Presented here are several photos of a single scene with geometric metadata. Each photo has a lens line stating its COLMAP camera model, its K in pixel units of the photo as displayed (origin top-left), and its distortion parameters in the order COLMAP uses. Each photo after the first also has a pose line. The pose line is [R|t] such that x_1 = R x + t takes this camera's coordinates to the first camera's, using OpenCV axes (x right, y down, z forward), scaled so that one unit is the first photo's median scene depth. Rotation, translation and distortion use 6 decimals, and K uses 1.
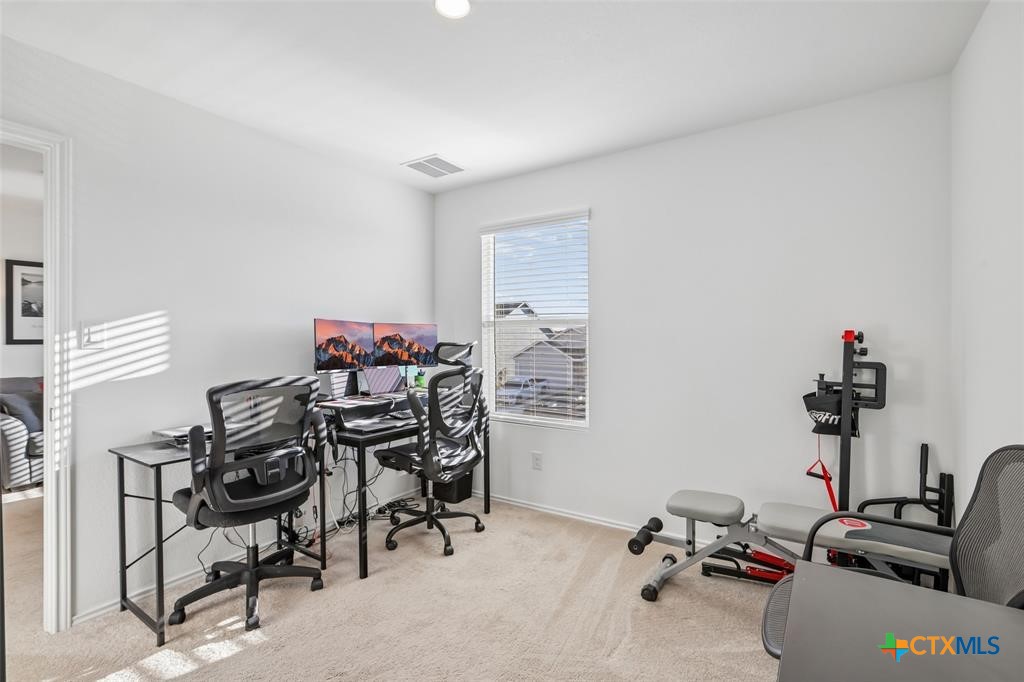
lens RADIAL K [[467.4, 0, 516.0], [0, 467.4, 339.4], [0, 0, 1]] dist [-0.019359, 0.000062]
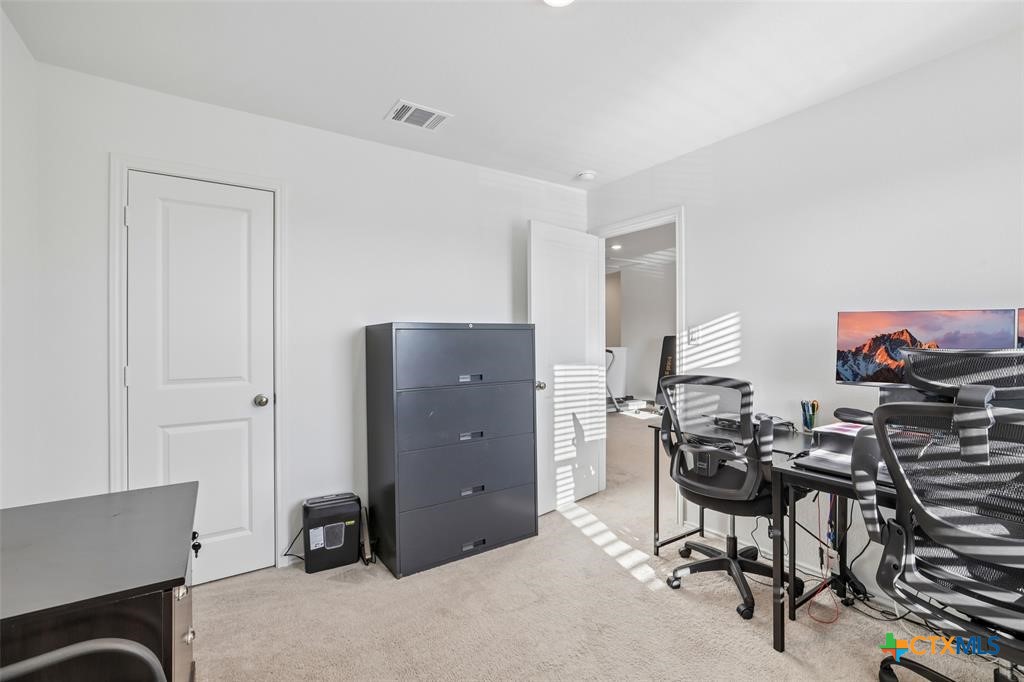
lens RADIAL K [[468.7, 0, 509.3], [0, 468.7, 330.9], [0, 0, 1]] dist [-0.033857, 0.019713]
pose [[-0.395481, -0.004005, -0.918465, 0.590200], [0.002294, 0.999983, -0.005348, -0.011395], [0.918471, -0.004222, -0.395465, 0.945510]]
